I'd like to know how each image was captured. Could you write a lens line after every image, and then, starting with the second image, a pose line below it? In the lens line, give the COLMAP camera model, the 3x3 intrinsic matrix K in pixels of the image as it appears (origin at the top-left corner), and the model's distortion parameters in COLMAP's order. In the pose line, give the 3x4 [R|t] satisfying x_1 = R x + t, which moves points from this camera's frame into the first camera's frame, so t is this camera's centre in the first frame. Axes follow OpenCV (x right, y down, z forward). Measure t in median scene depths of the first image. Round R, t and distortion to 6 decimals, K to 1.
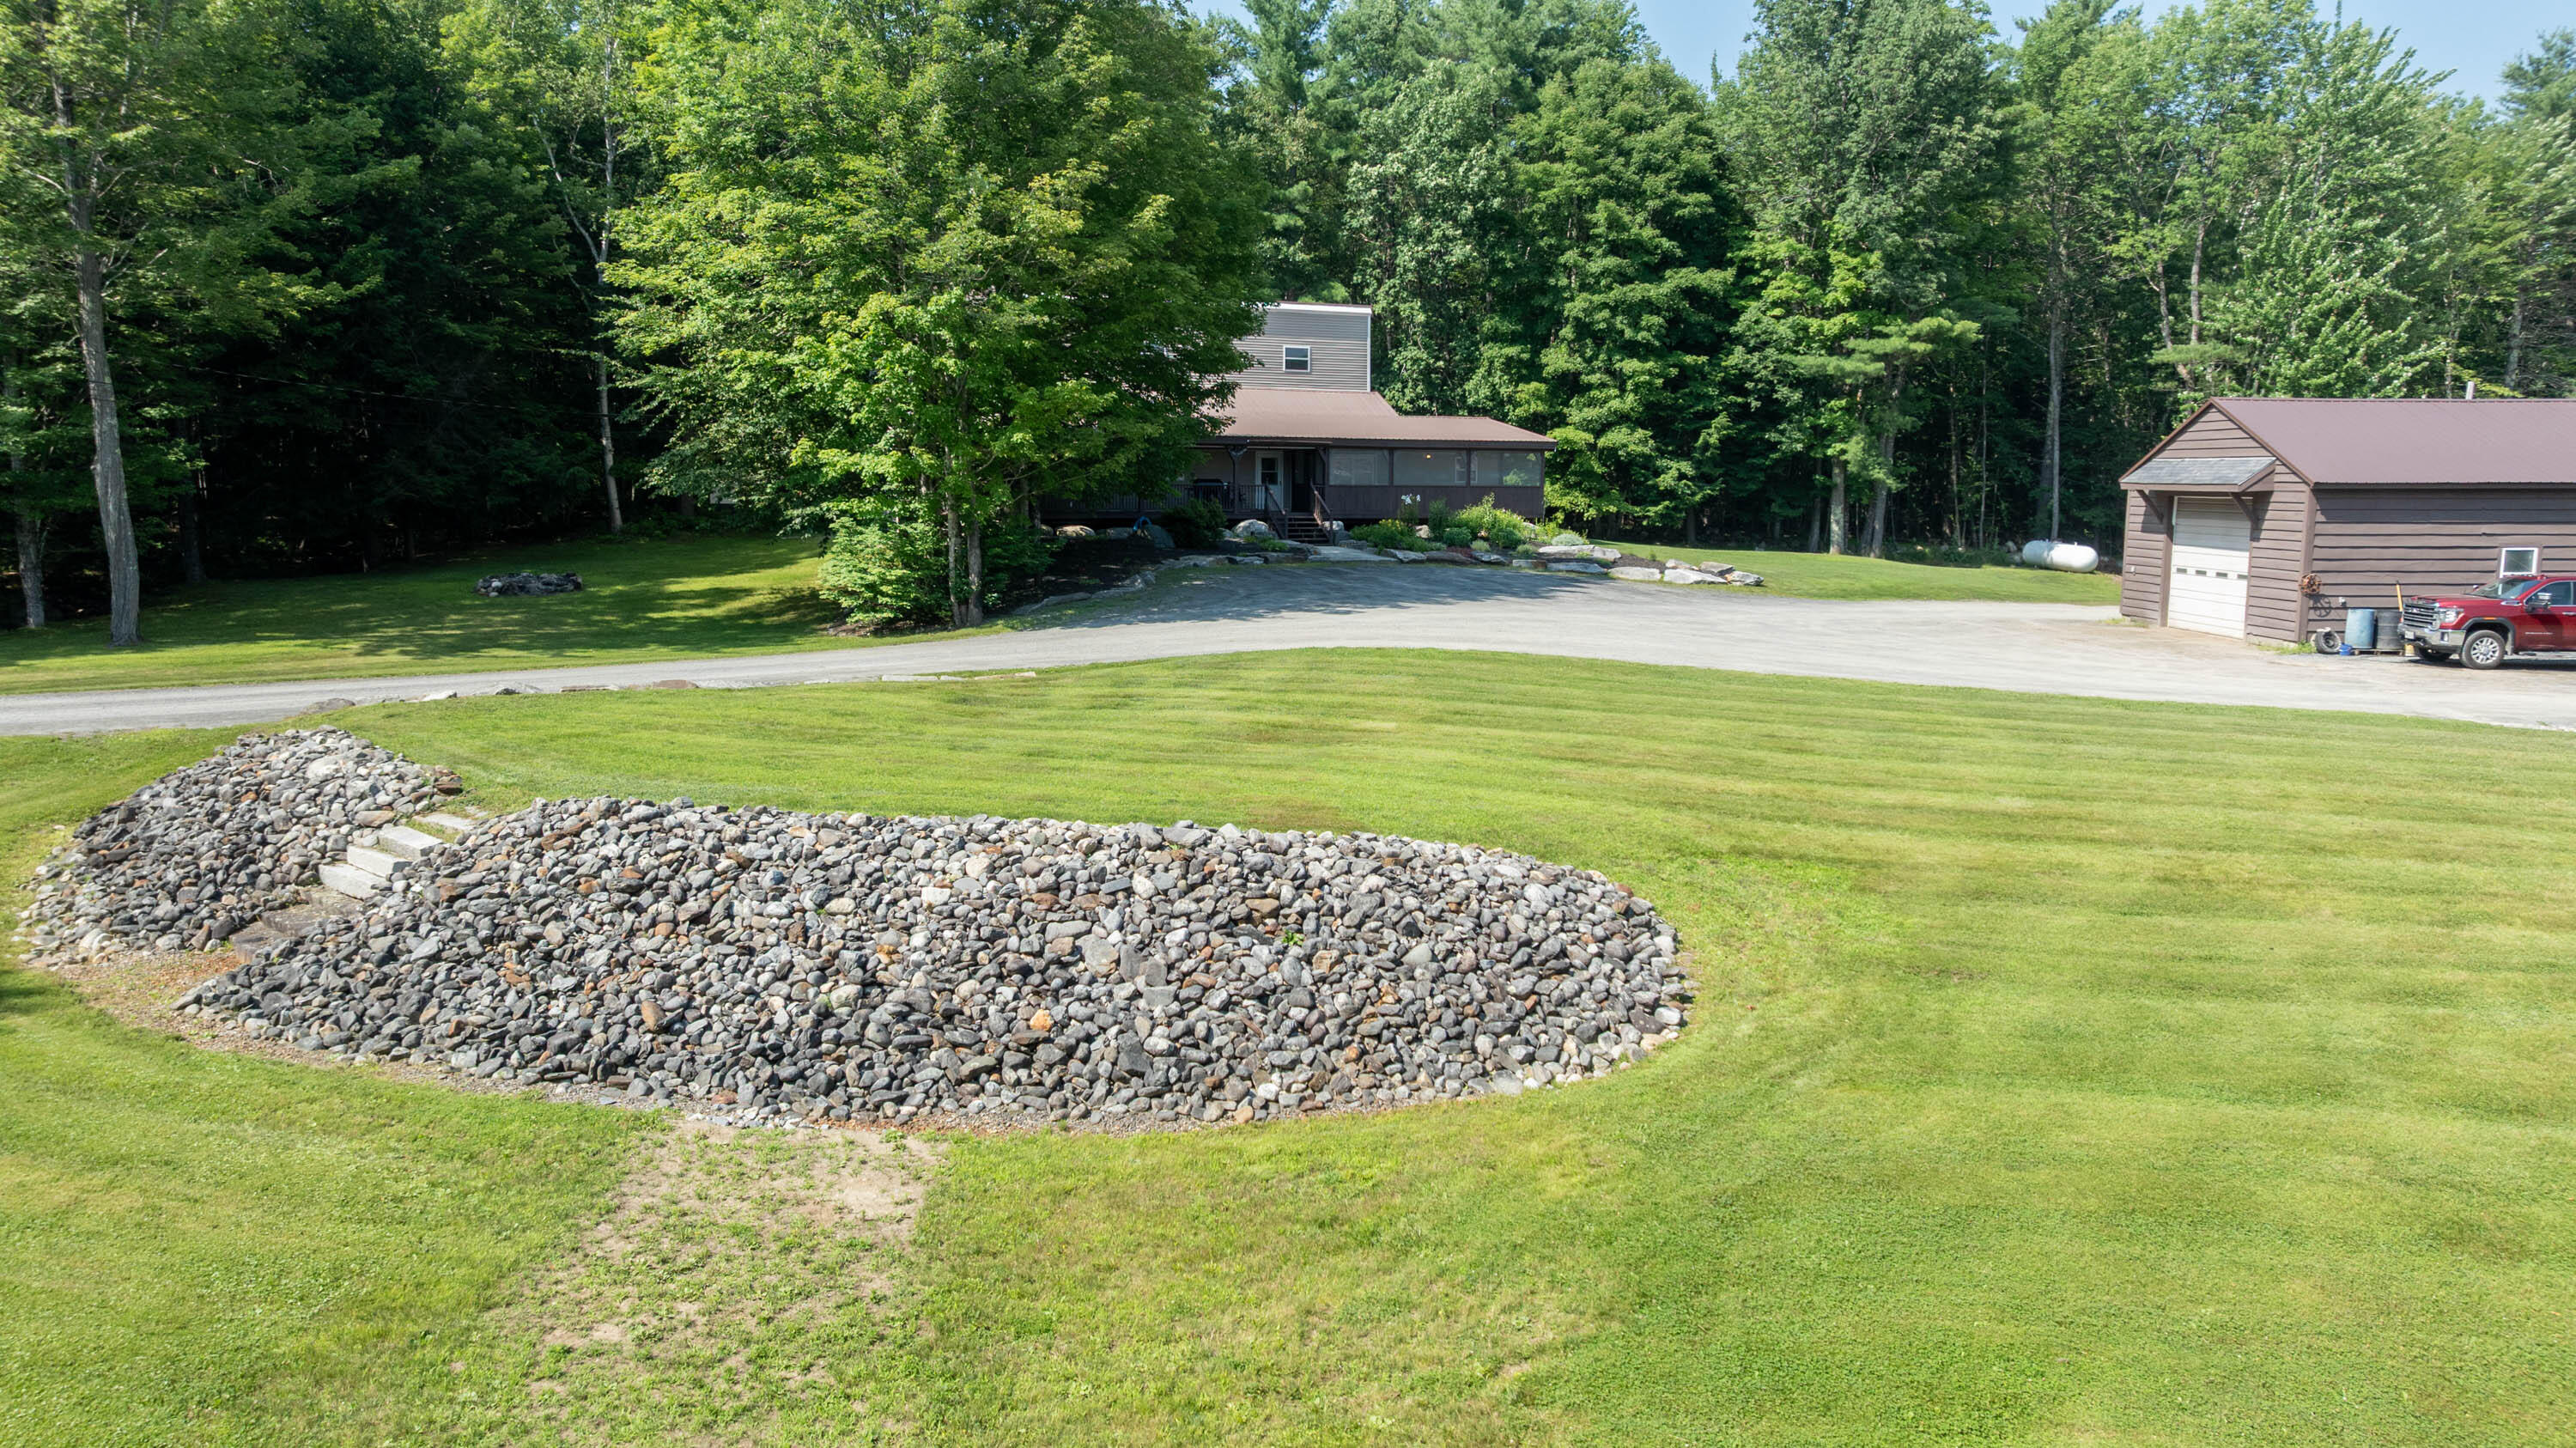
lens RADIAL K [[1887.4, 0, 1288.0], [0, 1887.4, 724.0], [0, 0, 1]] dist [0.005988, 0.006214]
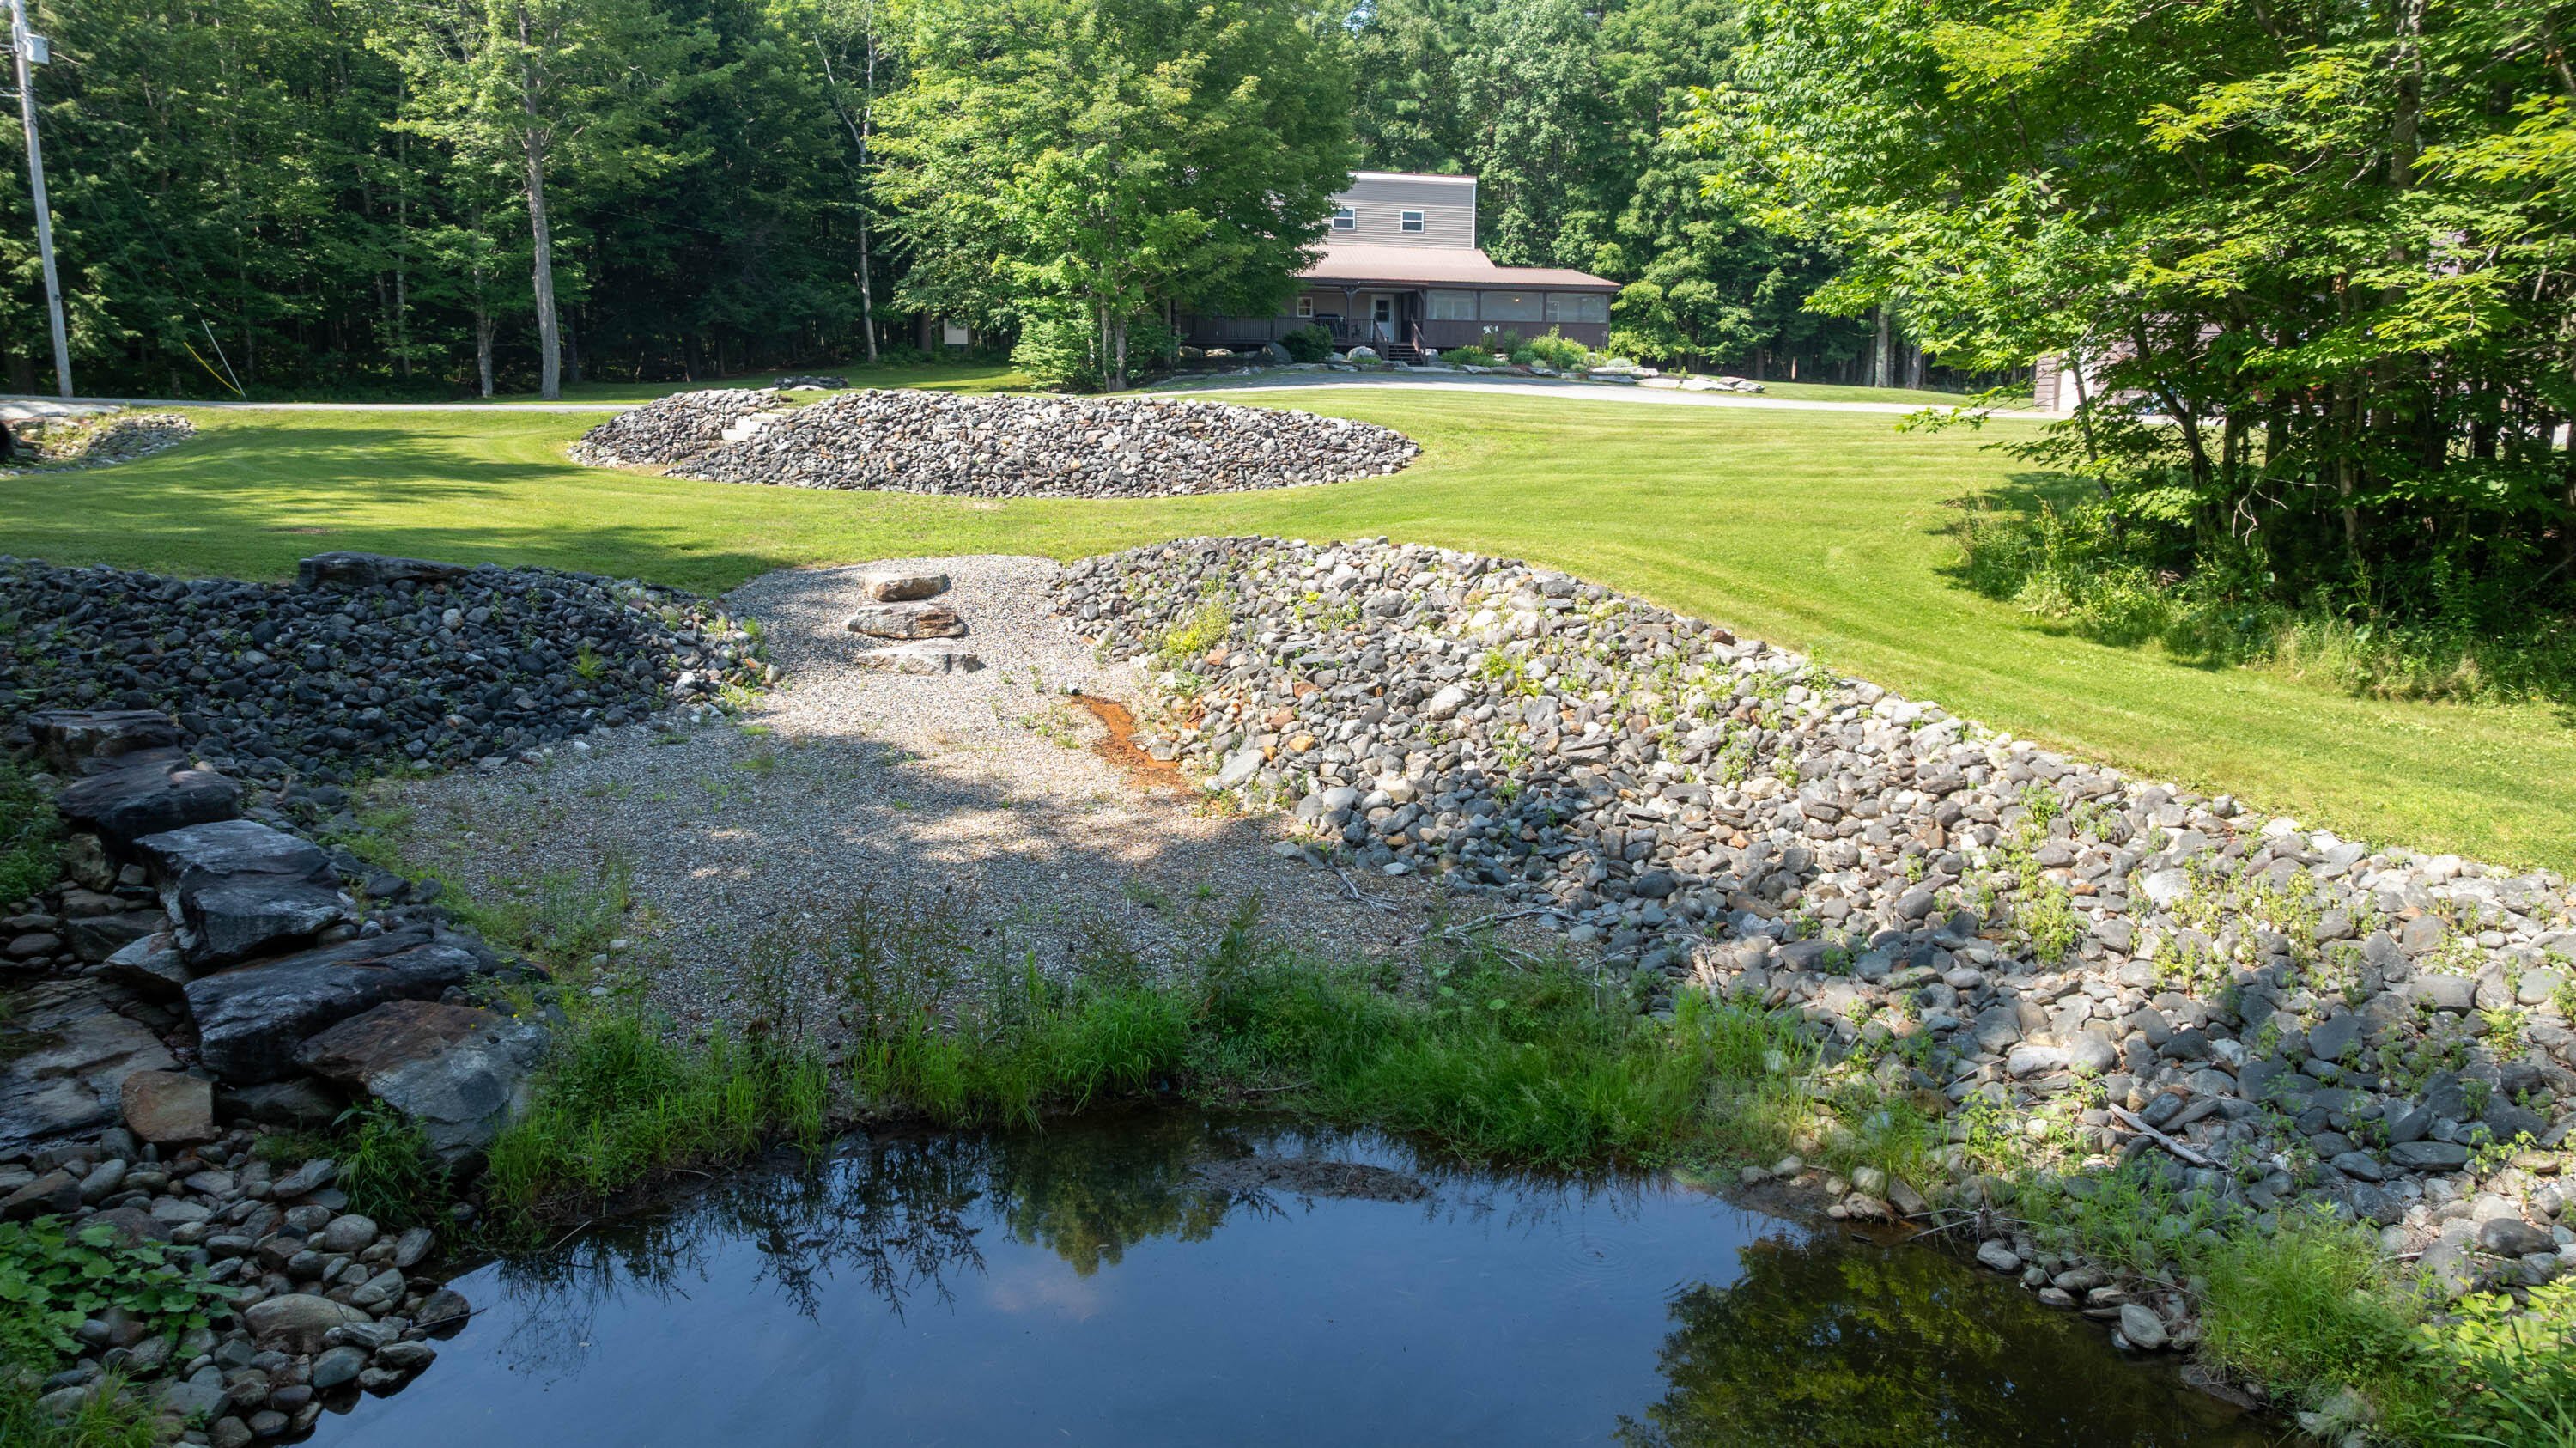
lens RADIAL K [[1877.6, 0, 1288.0], [0, 1877.6, 724.0], [0, 0, 1]] dist [-0.005262, -0.001930]
pose [[0.992463, 0.022325, -0.120493, 0.128585], [-0.016929, 0.998815, 0.045621, 0.125853], [0.121369, -0.043237, 0.991665, -0.368577]]
